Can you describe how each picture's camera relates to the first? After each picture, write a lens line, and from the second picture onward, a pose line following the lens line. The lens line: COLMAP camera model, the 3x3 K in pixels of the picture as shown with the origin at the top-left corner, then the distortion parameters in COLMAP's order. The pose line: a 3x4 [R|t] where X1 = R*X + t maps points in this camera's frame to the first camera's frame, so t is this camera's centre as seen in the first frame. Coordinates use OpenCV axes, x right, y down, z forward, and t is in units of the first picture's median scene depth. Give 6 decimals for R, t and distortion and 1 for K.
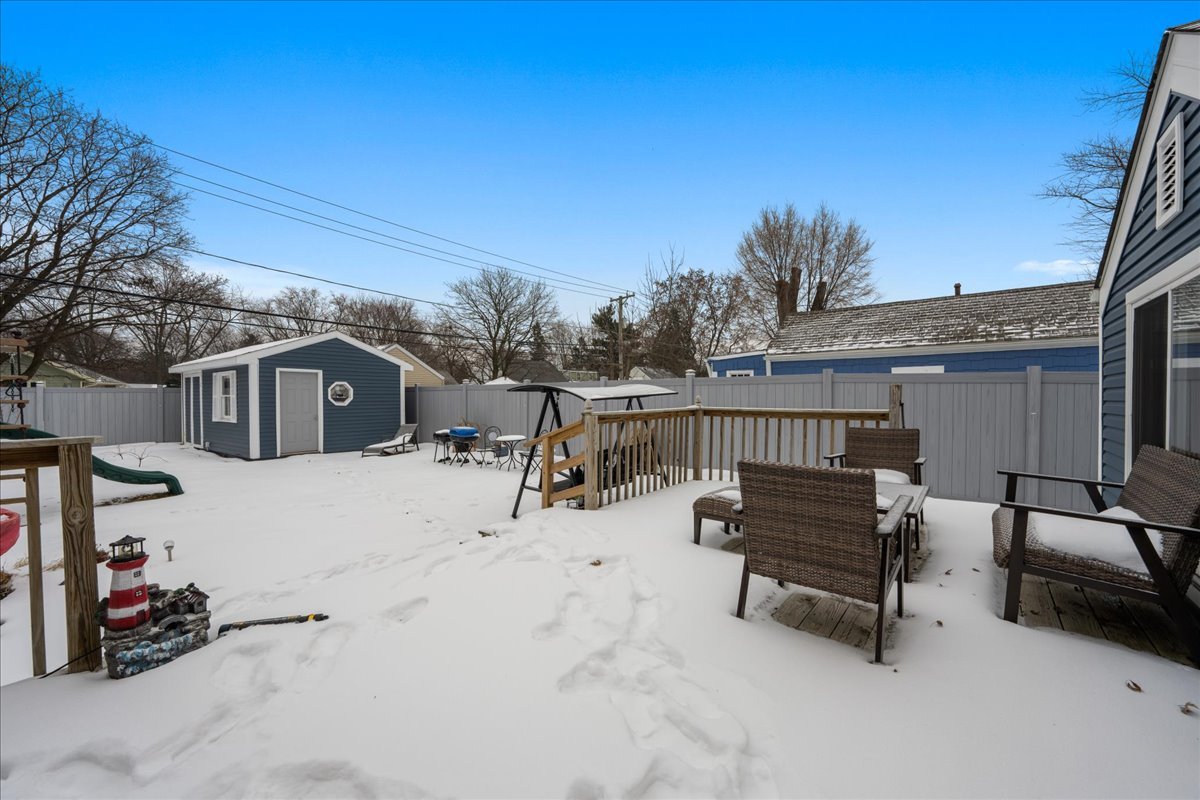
lens RADIAL K [[517.2, 0, 600.0], [0, 517.2, 400.0], [0, 0, 1]] dist [-0.000788, -0.000086]
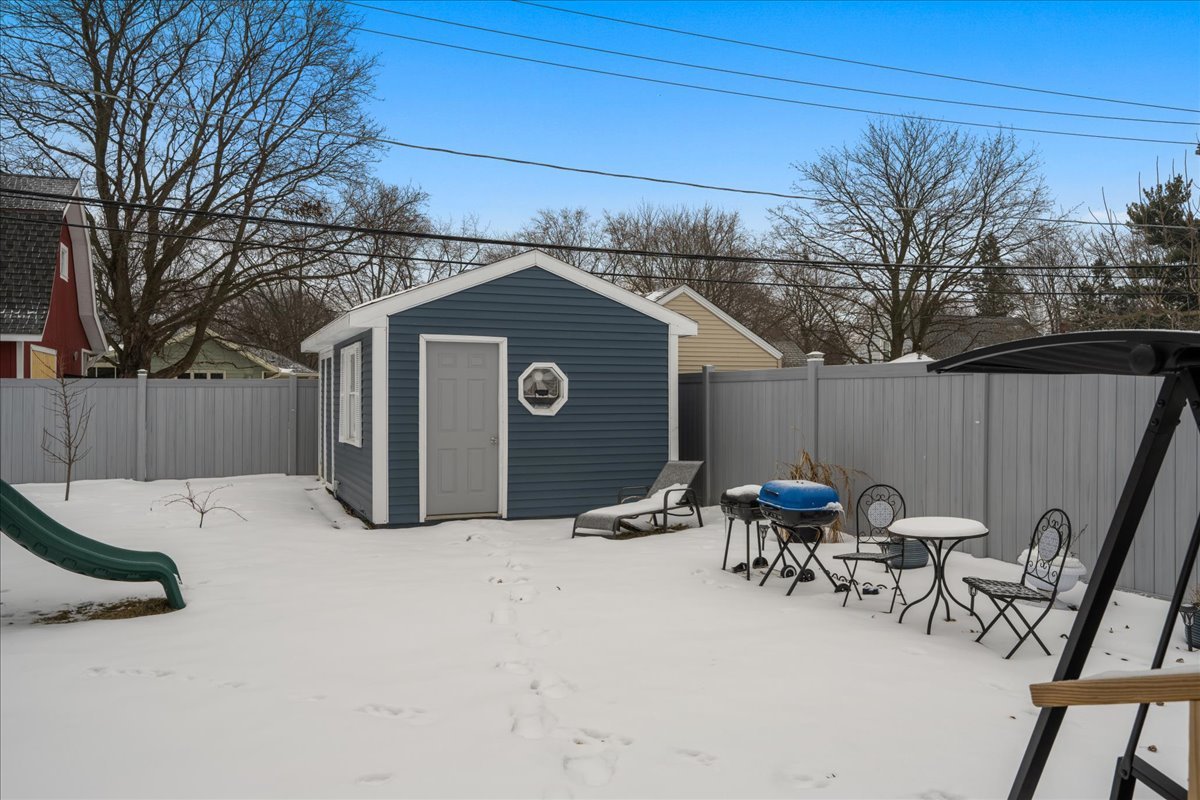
lens RADIAL K [[996.2, 0, 600.0], [0, 996.2, 400.0], [0, 0, 1]] dist [-0.006310, 0.000478]
pose [[0.881882, 0.004457, -0.471449, -0.033371], [-0.005595, 0.999984, -0.001012, -0.001236], [0.471437, 0.003530, 0.881893, 0.181339]]
